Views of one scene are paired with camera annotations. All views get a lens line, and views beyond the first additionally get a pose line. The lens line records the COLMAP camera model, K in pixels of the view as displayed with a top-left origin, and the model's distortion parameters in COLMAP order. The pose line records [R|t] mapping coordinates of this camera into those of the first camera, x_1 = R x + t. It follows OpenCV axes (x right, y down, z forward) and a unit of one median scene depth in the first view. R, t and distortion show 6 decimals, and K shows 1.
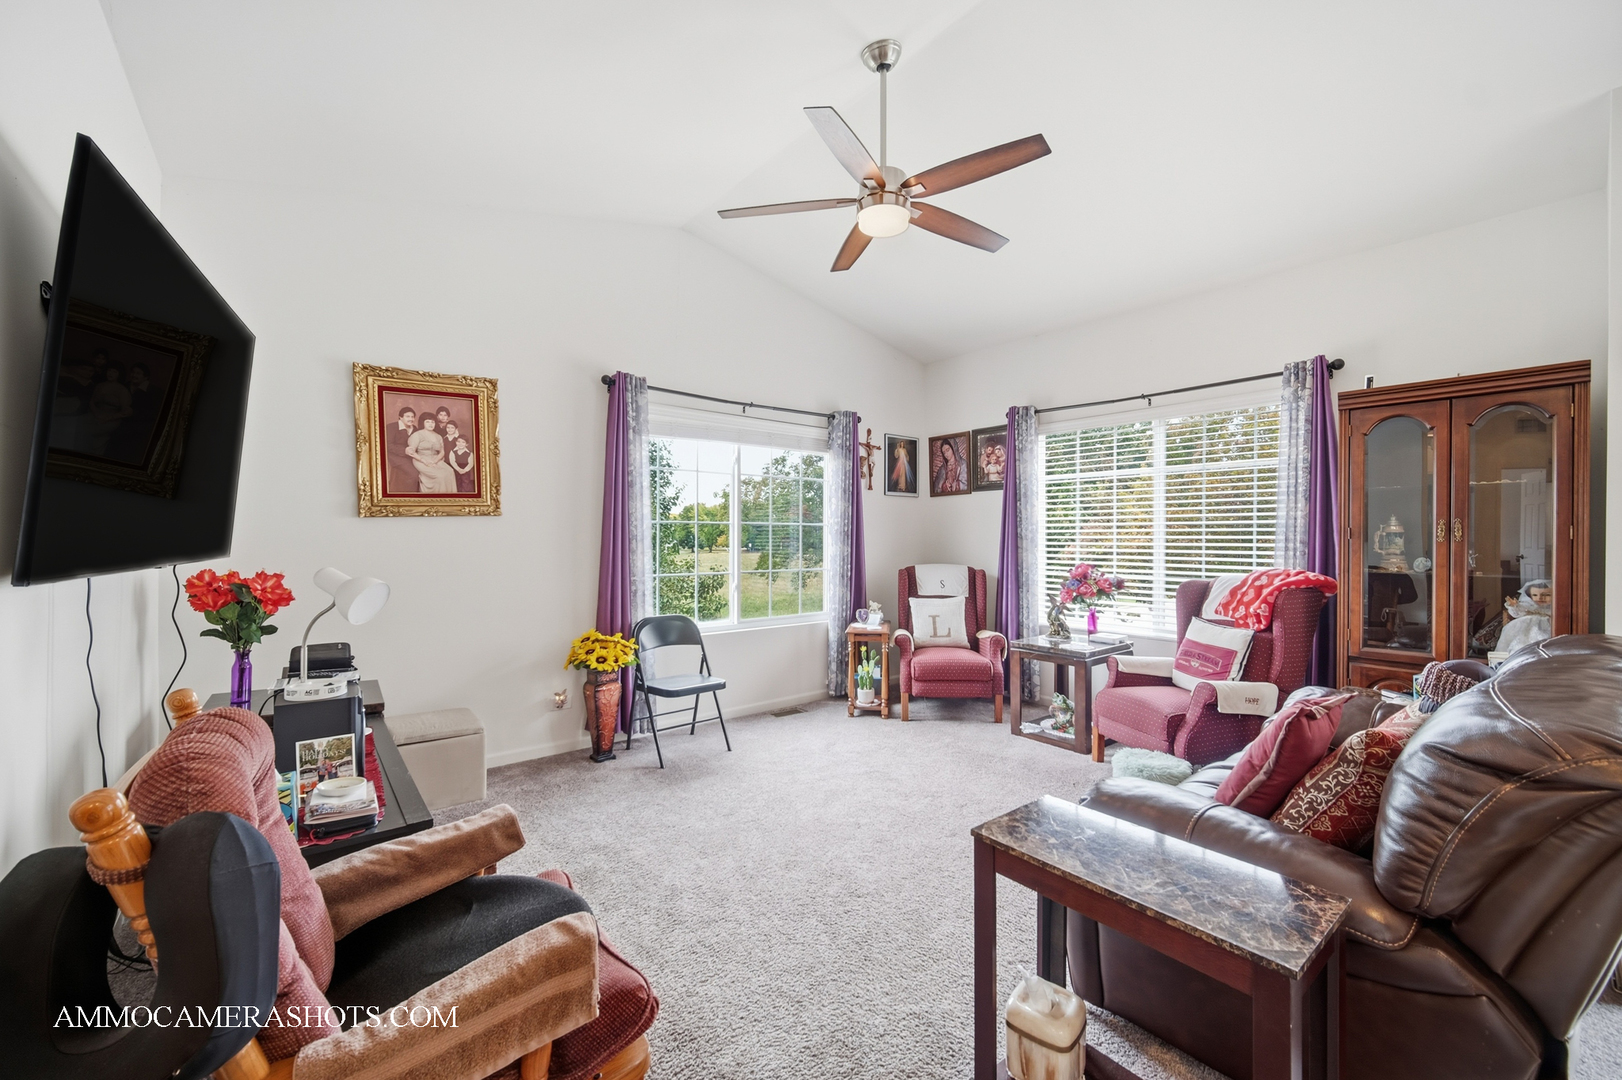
lens RADIAL K [[652.9, 0, 827.1], [0, 652.9, 533.0], [0, 0, 1]] dist [-0.001532, -0.000676]
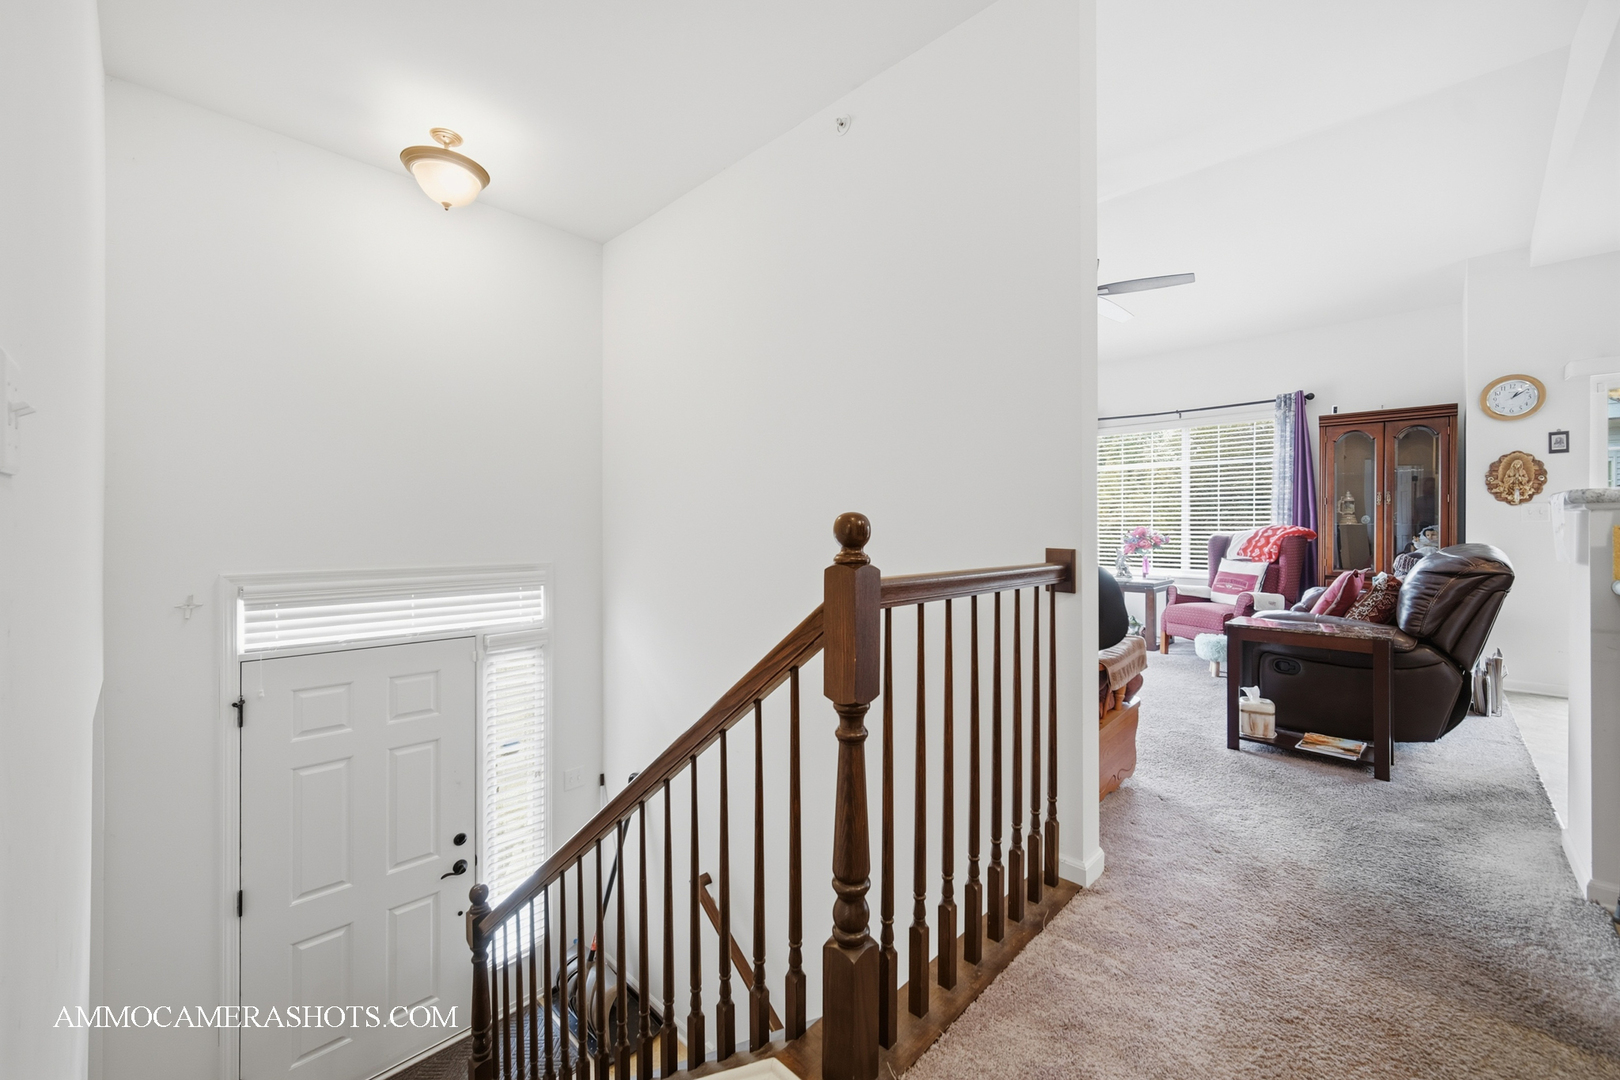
lens RADIAL K [[652.1, 0, 826.1], [0, 652.1, 533.0], [0, 0, 1]] dist [-0.001532, -0.000676]
pose [[0.991593, -0.003624, 0.129347, -0.622874], [0.002157, 0.999932, 0.011479, 0.054894], [-0.129379, -0.011104, 0.991533, -0.443018]]
